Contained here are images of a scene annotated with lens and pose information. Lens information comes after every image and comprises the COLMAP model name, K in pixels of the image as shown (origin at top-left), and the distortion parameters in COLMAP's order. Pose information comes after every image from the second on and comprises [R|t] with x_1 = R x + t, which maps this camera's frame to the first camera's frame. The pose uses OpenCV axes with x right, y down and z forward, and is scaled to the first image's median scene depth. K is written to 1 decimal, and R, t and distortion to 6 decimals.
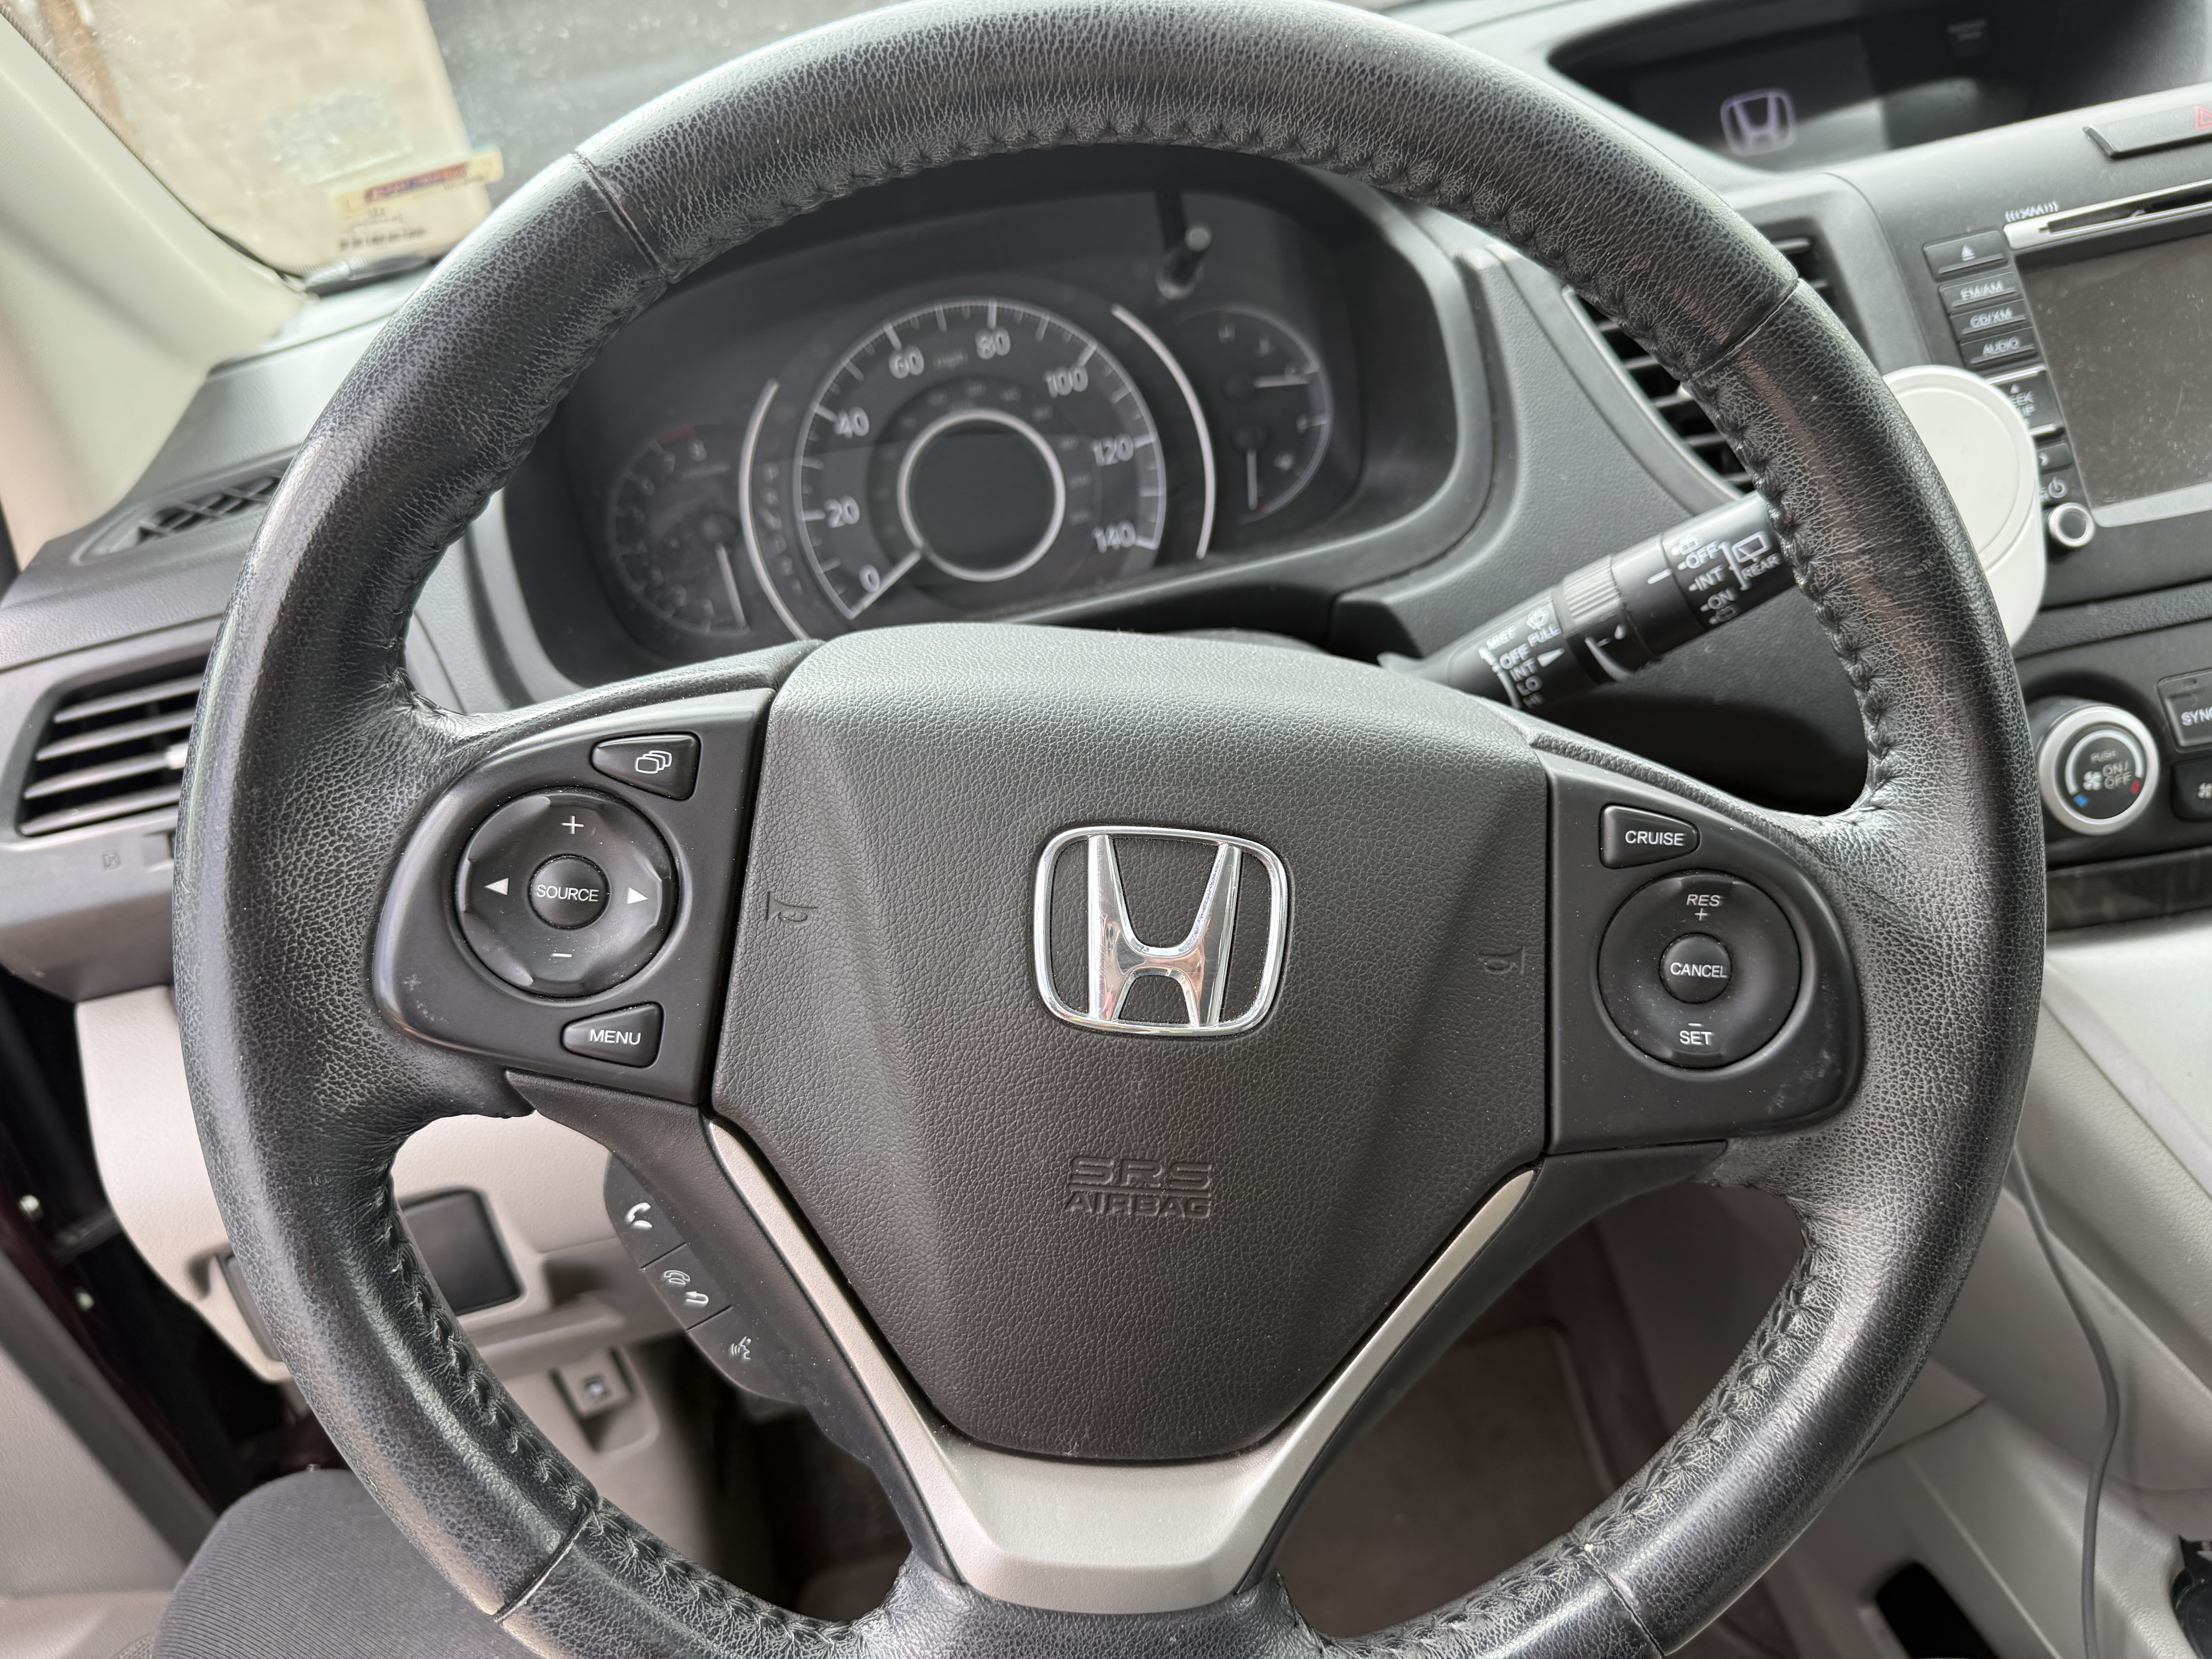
lens RADIAL K [[1557.7, 0, 1085.6], [0, 1557.7, 845.0], [0, 0, 1]] dist [0.034983, -0.009750]
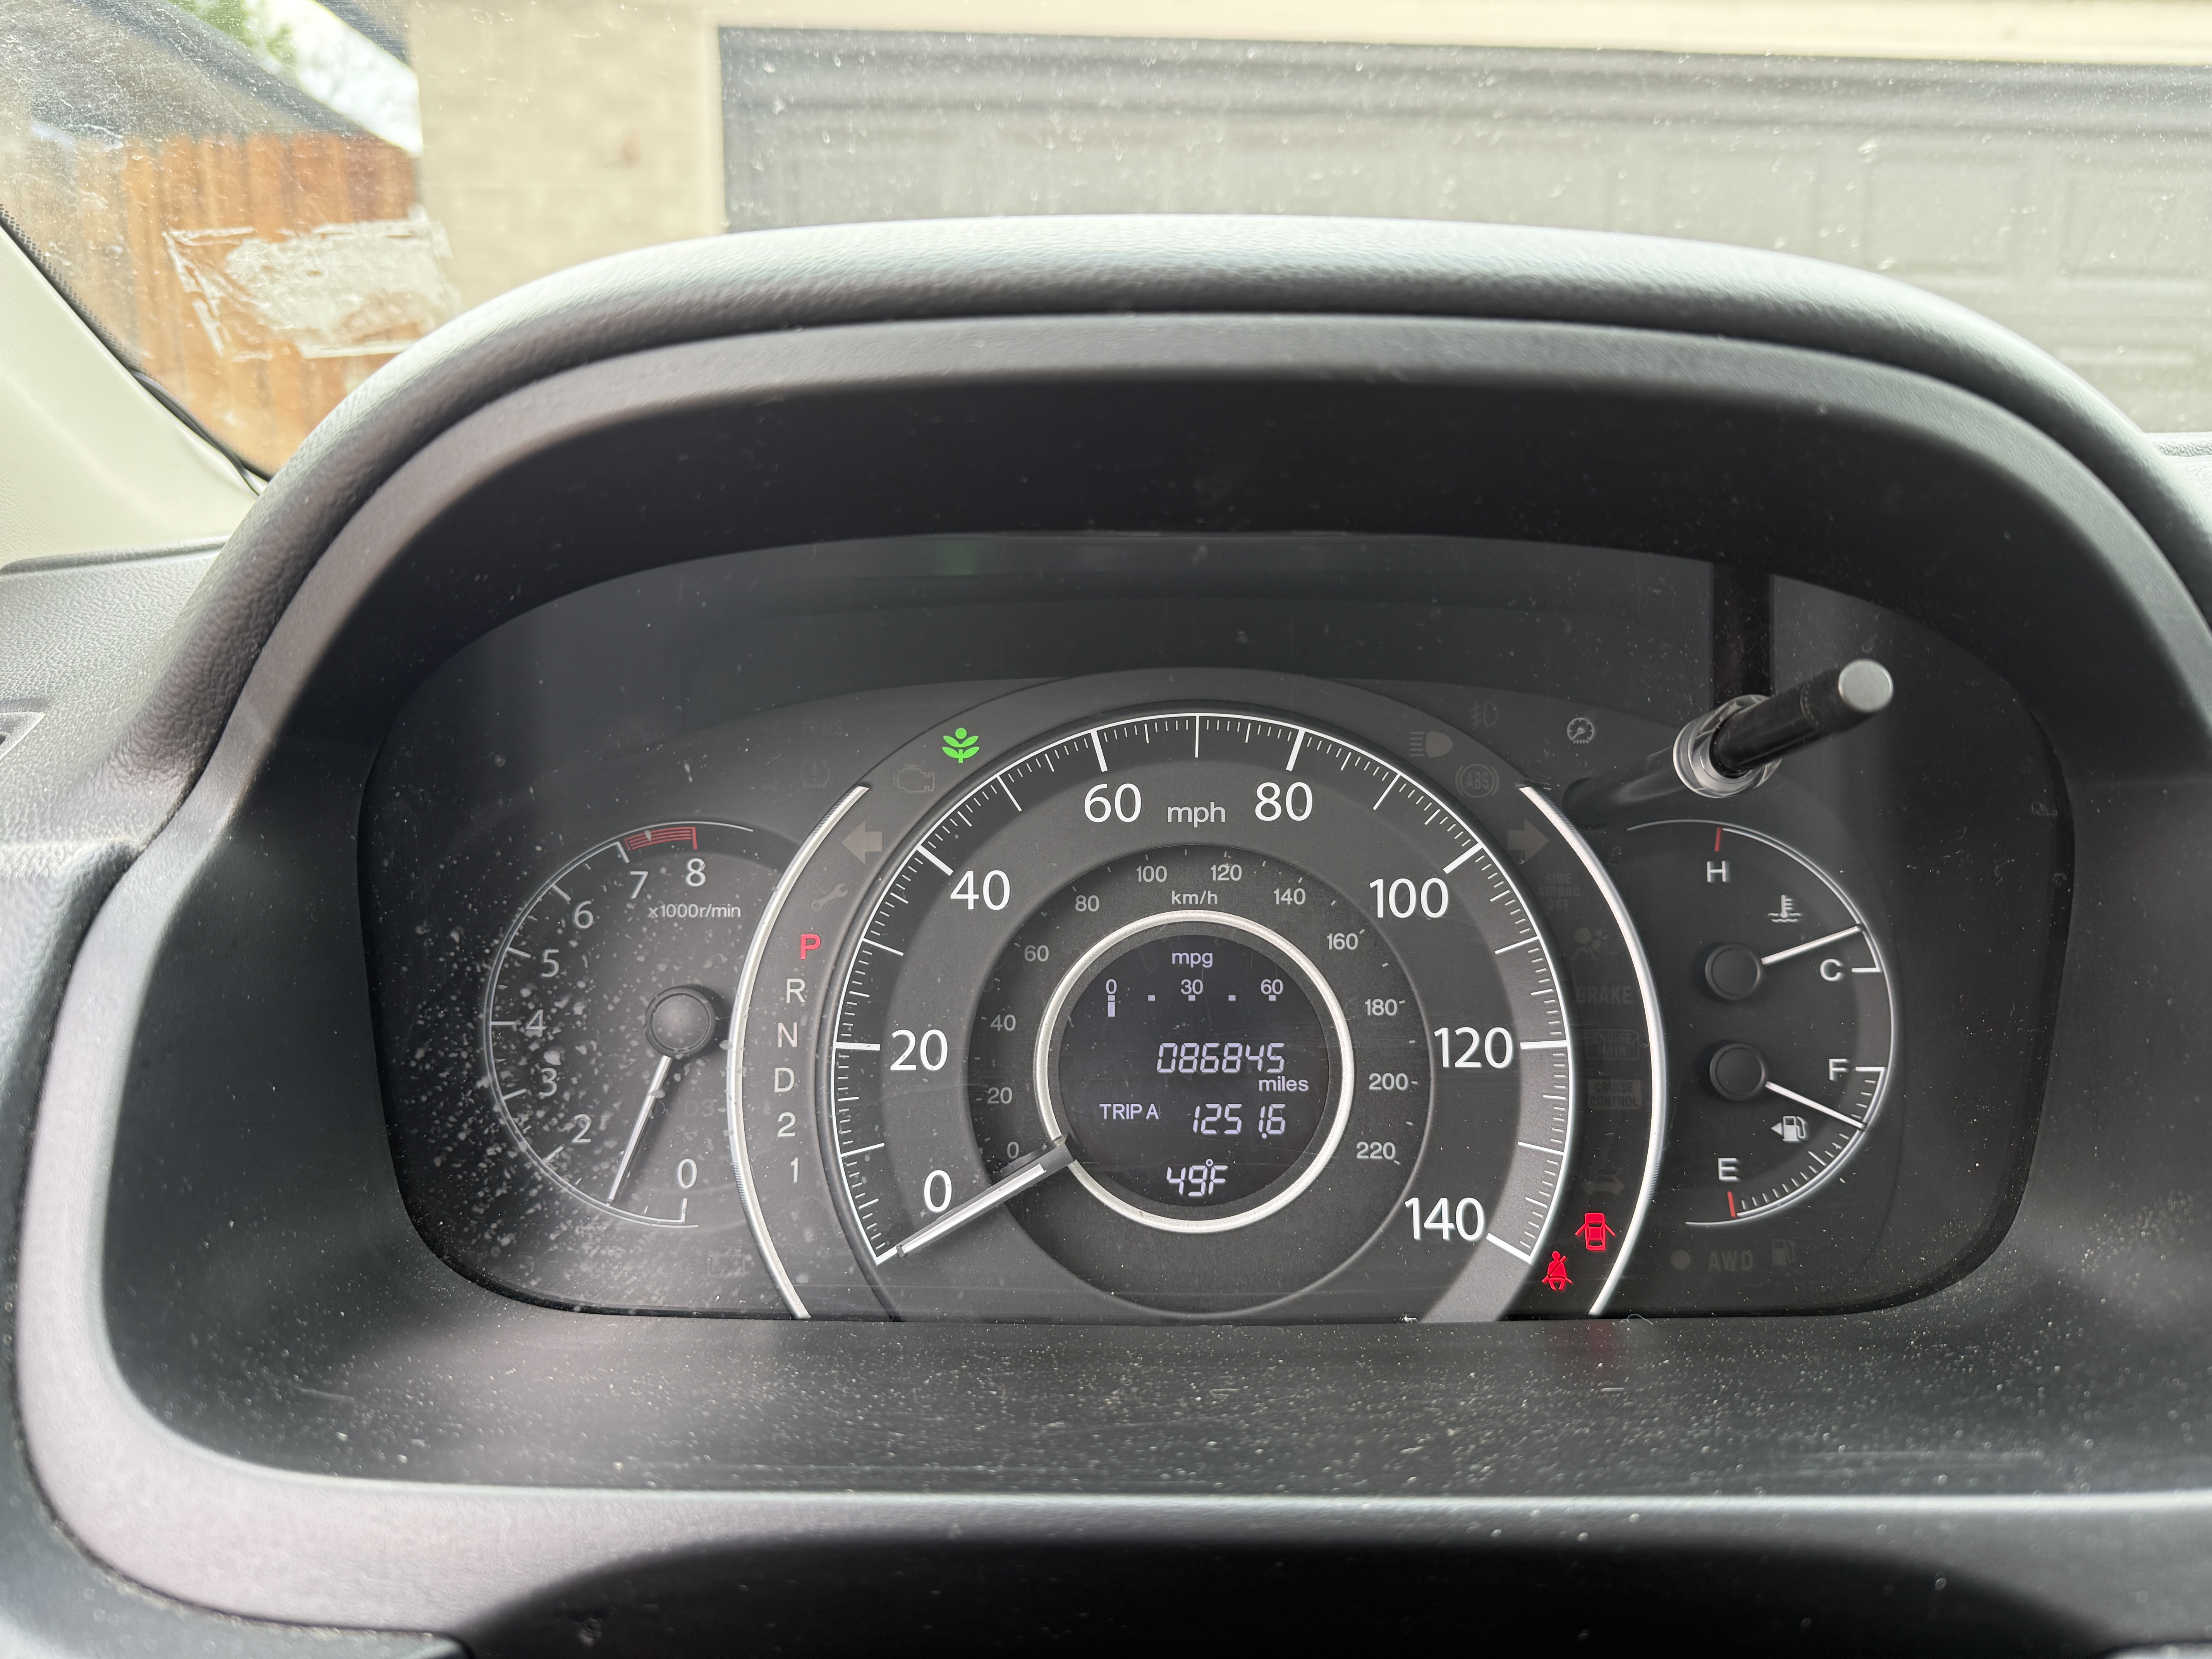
lens RADIAL K [[1557.7, 0, 1109.3], [0, 1557.7, 824.6], [0, 0, 1]] dist [0.034983, -0.009750]
pose [[0.972756, 0.206896, -0.104595, -0.058490], [-0.227828, 0.936624, -0.266138, -0.159936], [0.042903, 0.282717, 0.958243, 0.496209]]
